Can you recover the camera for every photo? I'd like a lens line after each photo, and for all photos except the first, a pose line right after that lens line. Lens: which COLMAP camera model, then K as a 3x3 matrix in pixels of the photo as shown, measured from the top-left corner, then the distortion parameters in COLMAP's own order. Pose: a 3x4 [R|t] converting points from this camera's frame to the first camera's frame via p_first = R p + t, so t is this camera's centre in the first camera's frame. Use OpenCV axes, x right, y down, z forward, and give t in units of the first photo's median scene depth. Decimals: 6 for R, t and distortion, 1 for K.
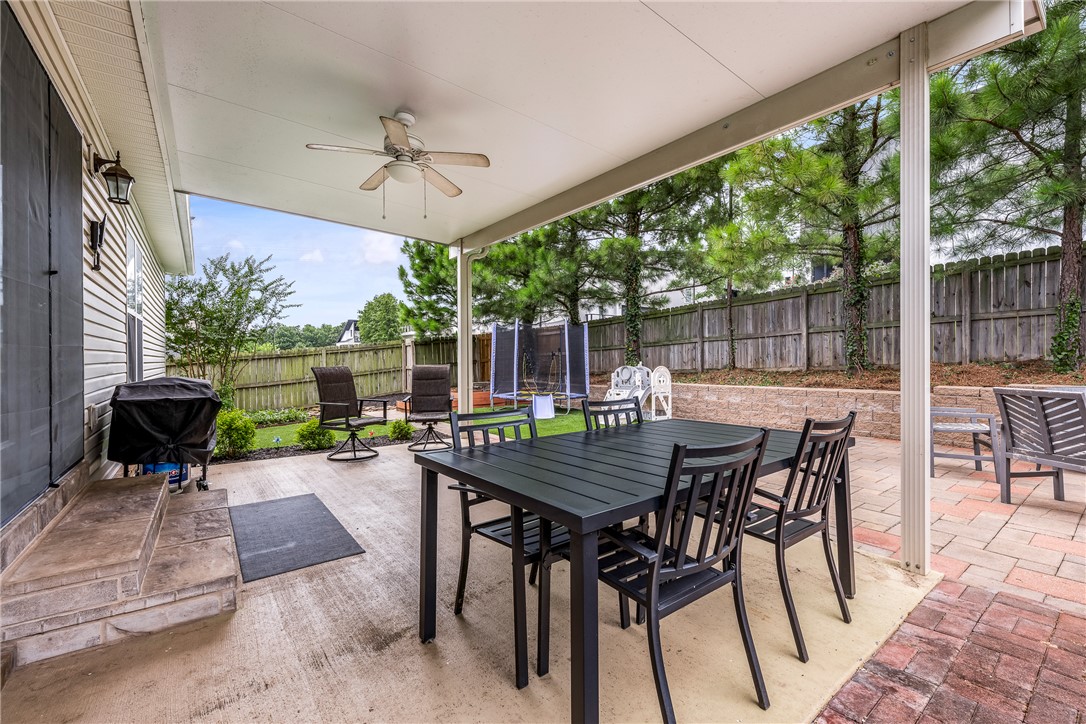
lens RADIAL K [[454.8, 0, 534.3], [0, 454.8, 358.4], [0, 0, 1]] dist [0.004282, -0.000867]
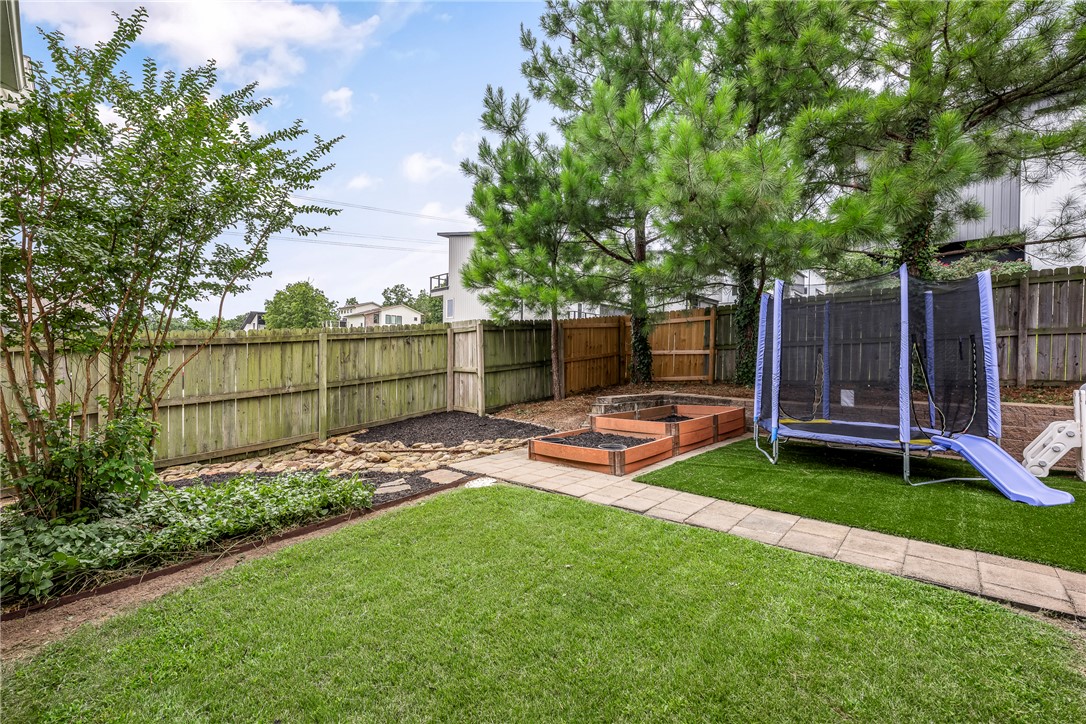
lens RADIAL K [[454.8, 0, 552.5], [0, 454.8, 366.1], [0, 0, 1]] dist [0.004282, -0.000867]
pose [[0.979810, 0.016755, 0.199229, -0.297642], [-0.019415, 0.999746, 0.011405, 0.007894], [-0.198988, -0.015043, 0.979886, 0.413516]]
